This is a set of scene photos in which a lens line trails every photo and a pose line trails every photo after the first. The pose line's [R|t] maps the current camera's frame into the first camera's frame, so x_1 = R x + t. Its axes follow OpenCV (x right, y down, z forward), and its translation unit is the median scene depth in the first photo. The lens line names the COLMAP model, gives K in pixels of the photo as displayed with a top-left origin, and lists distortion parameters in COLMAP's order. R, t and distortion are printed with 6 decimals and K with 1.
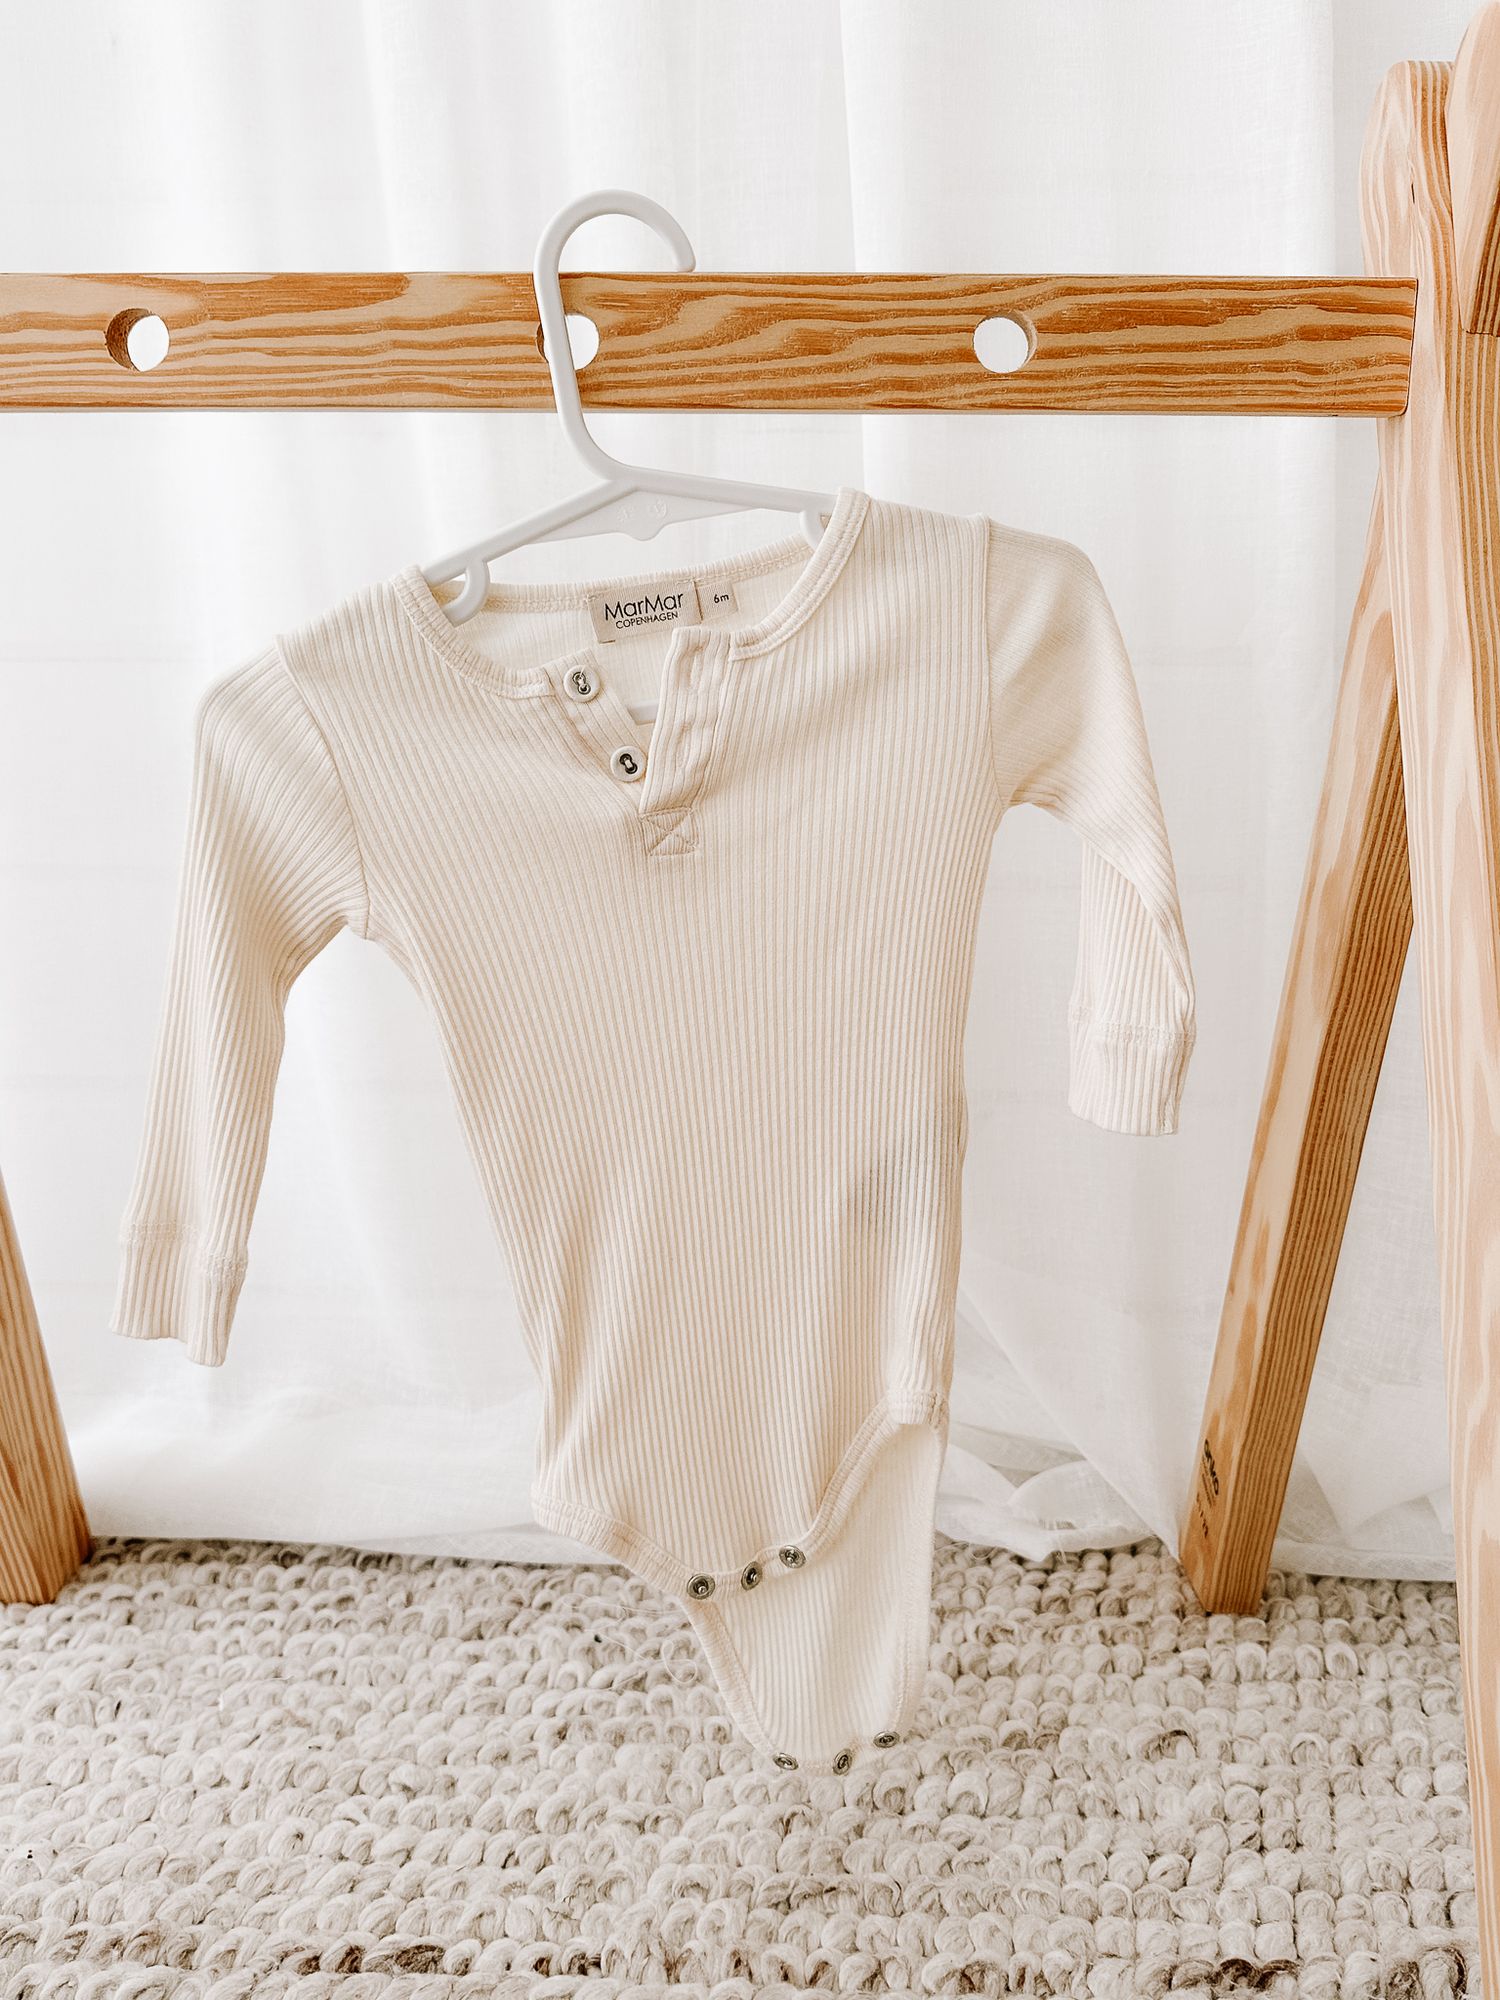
lens RADIAL K [[1899.8, 0, 750.0], [0, 1899.8, 1000.0], [0, 0, 1]] dist [-0.023479, -0.028484]
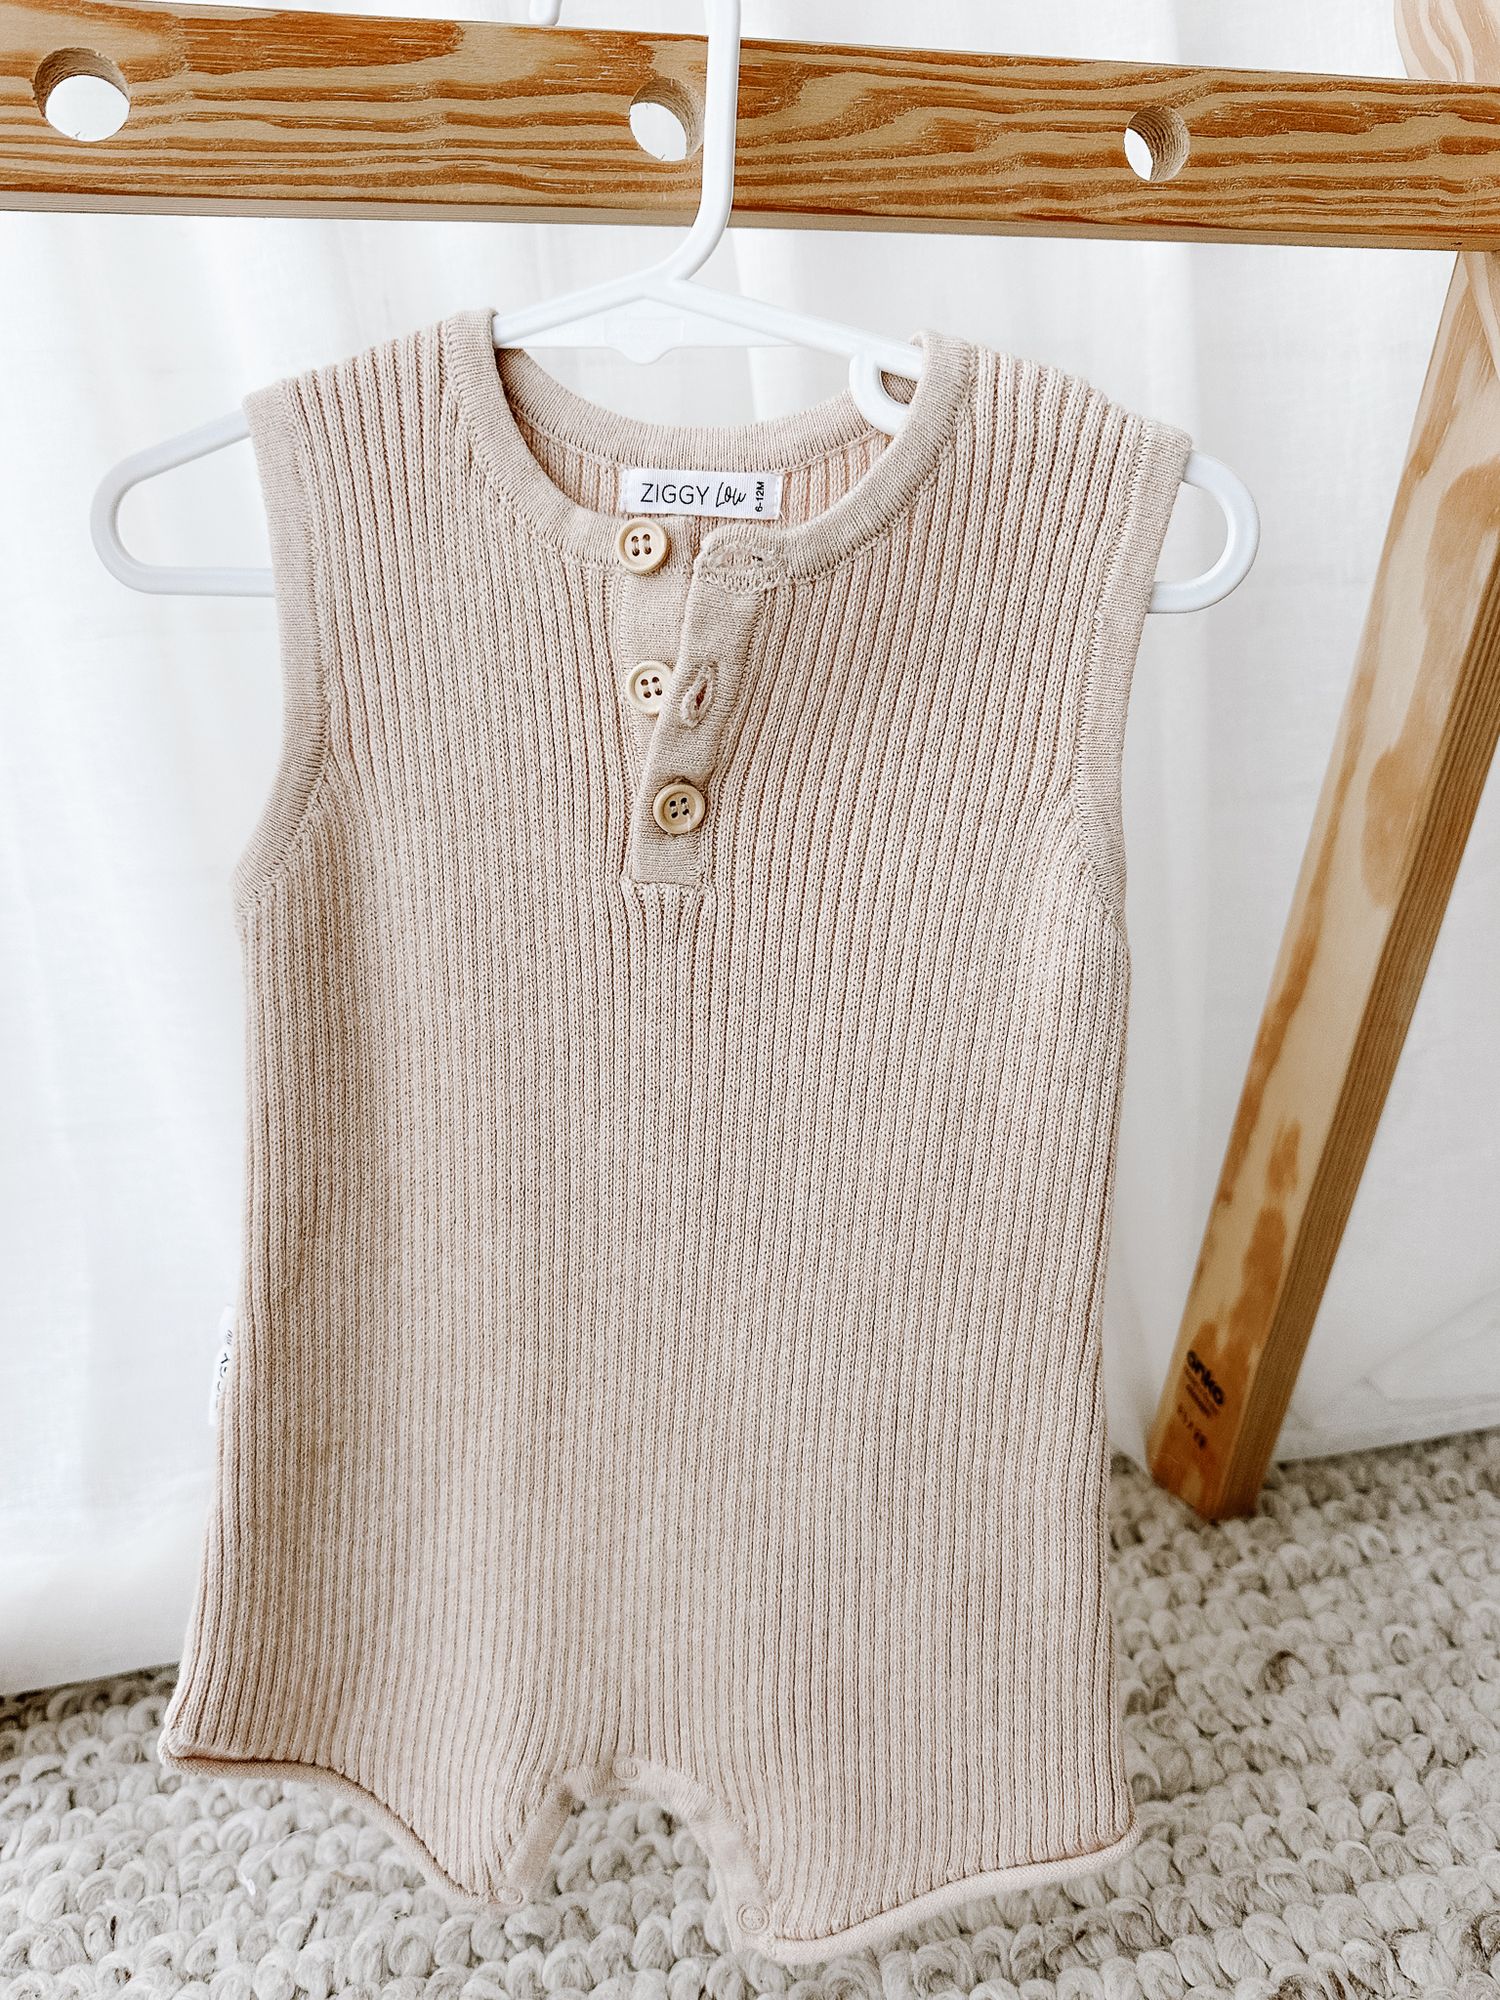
lens RADIAL K [[1644.5, 0, 750.0], [0, 1644.5, 1000.0], [0, 0, 1]] dist [-0.075559, 0.082766]
pose [[0.951711, -0.112403, 0.285678, -0.278132], [0.111274, 0.993584, 0.020237, 0.005739], [-0.286120, 0.012529, 0.958112, 0.323373]]
